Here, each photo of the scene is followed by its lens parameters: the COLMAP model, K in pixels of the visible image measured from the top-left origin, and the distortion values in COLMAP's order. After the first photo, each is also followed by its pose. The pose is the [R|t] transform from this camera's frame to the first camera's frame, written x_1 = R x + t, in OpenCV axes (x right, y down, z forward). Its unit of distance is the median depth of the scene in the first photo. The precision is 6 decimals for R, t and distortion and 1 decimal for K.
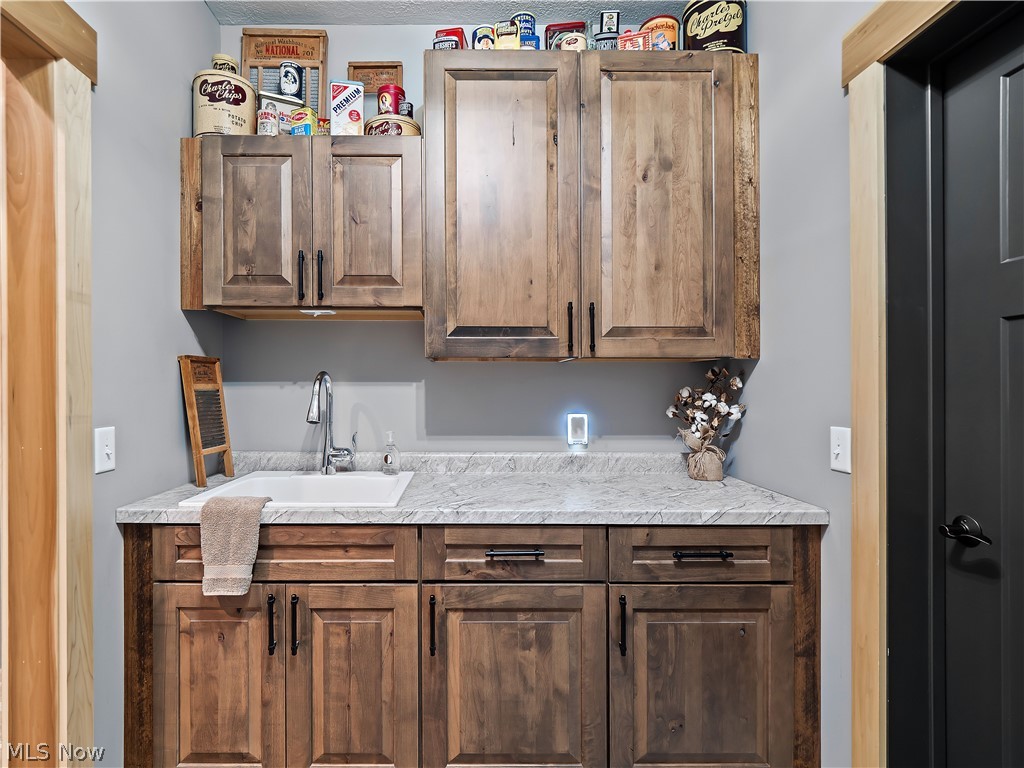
lens RADIAL K [[534.5, 0, 511.7], [0, 534.5, 380.6], [0, 0, 1]] dist [0.003960, -0.000548]
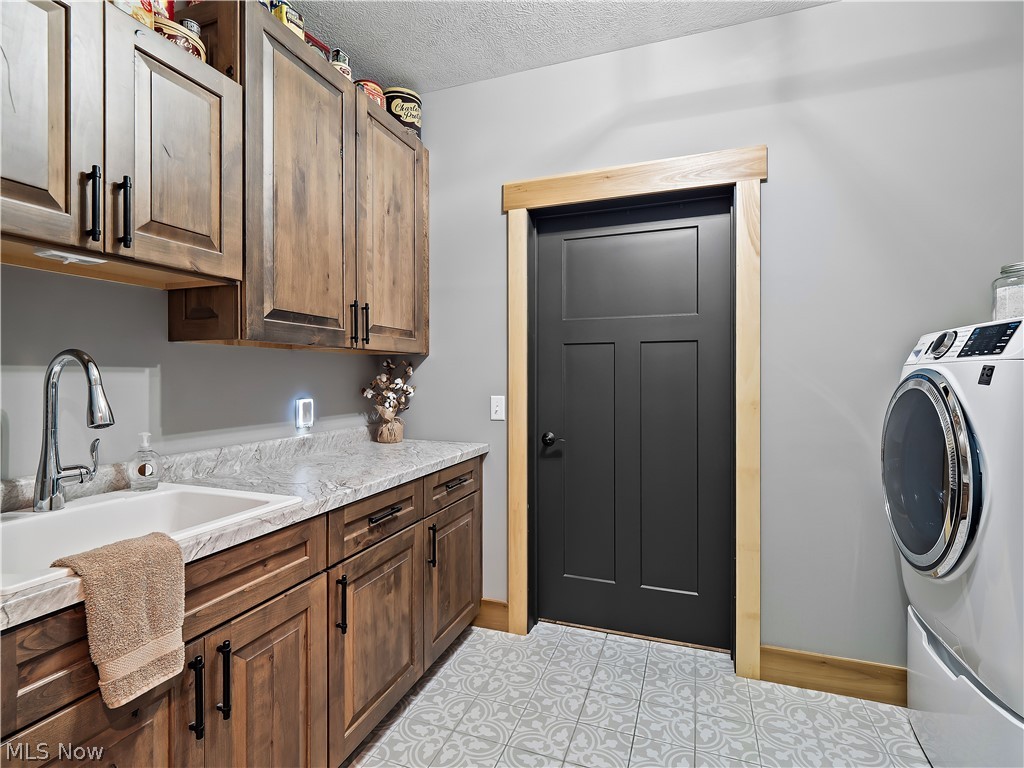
lens RADIAL K [[500.2, 0, 511.8], [0, 500.2, 369.8], [0, 0, 1]] dist [0.001069, -0.000803]
pose [[0.346733, 0.008970, 0.937921, -0.781142], [-0.007333, 0.999950, -0.006852, 0.008428], [-0.937935, -0.004502, 0.346782, 0.302098]]
